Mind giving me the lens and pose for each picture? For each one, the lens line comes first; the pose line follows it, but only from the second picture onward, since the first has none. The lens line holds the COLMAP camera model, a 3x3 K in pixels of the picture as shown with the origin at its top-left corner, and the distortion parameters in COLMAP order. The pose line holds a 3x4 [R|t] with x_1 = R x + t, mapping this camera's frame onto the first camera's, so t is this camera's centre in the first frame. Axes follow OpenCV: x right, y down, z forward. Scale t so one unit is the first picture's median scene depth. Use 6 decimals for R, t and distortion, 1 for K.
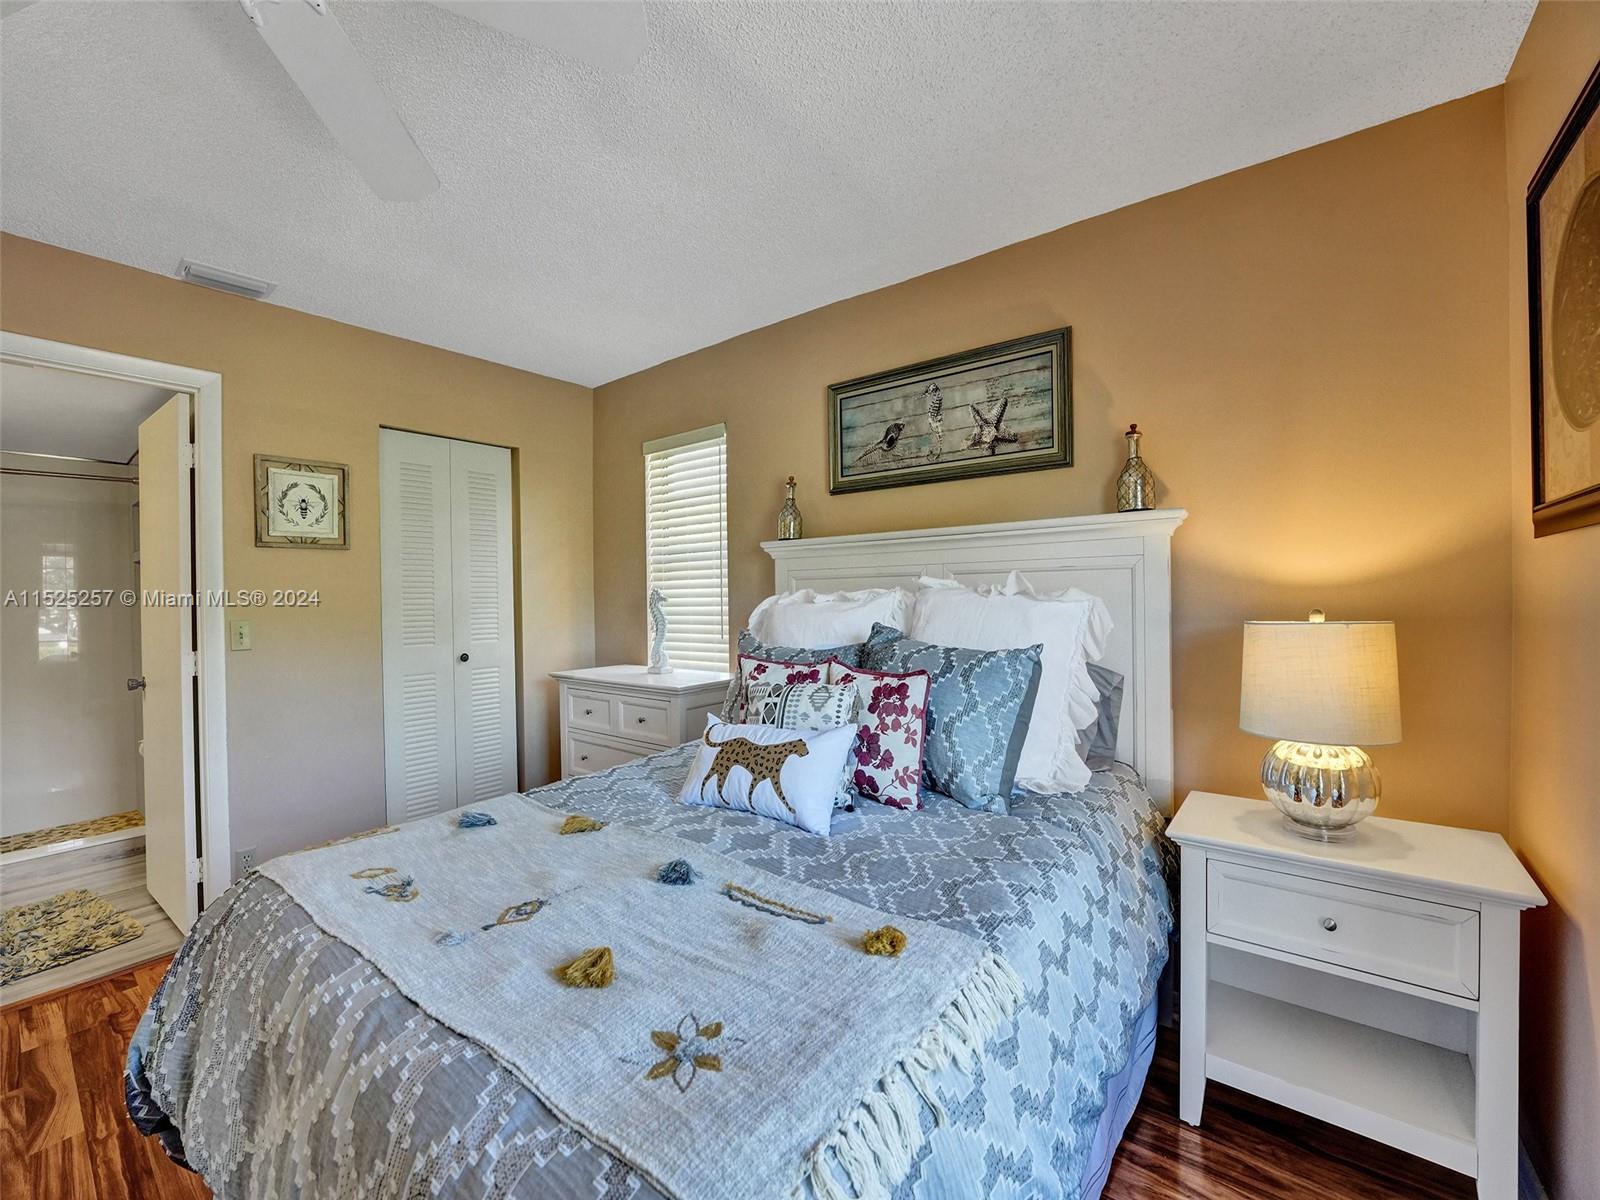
lens RADIAL K [[645.5, 0, 806.2], [0, 645.5, 599.1], [0, 0, 1]] dist [-0.024289, 0.000832]
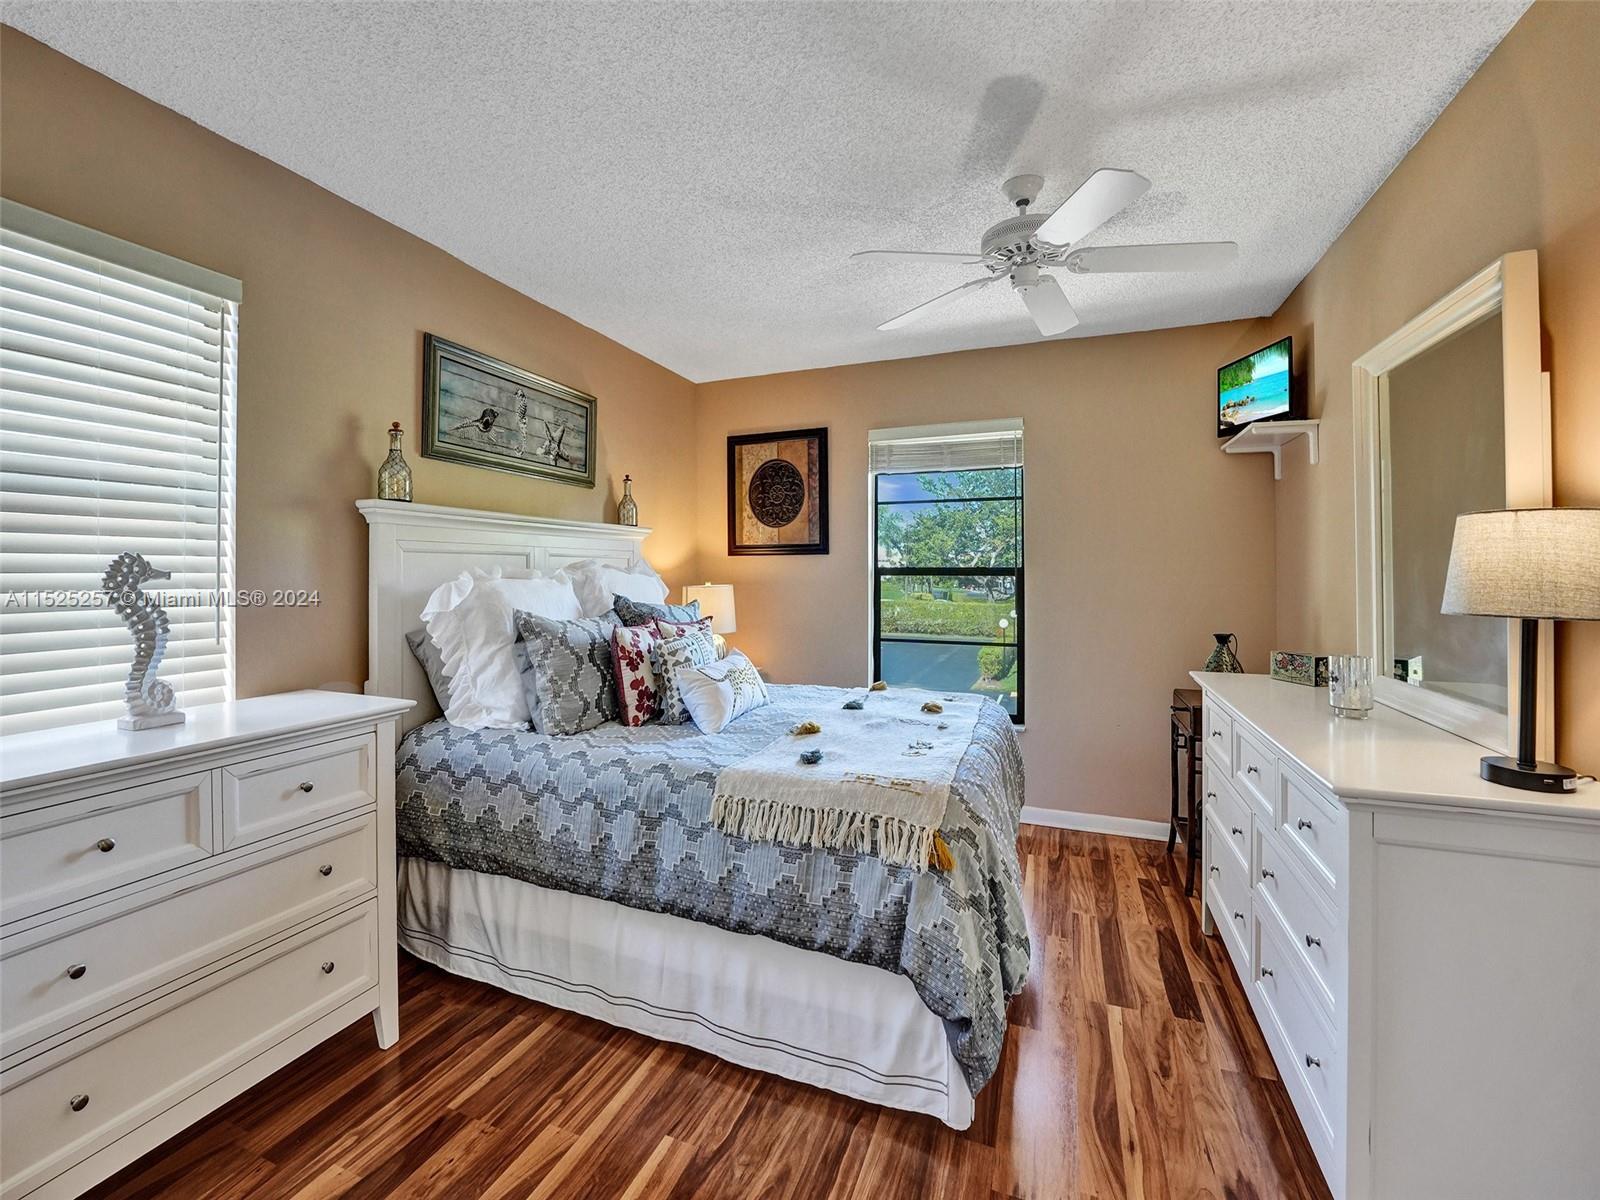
lens RADIAL K [[672.1, 0, 797.7], [0, 672.1, 563.1], [0, 0, 1]] dist [-0.014159, 0.000048]
pose [[-0.280232, 0.016338, 0.959793, -1.142984], [-0.004776, 0.999819, -0.018414, -0.002540], [-0.959920, -0.009744, -0.280103, 0.894479]]
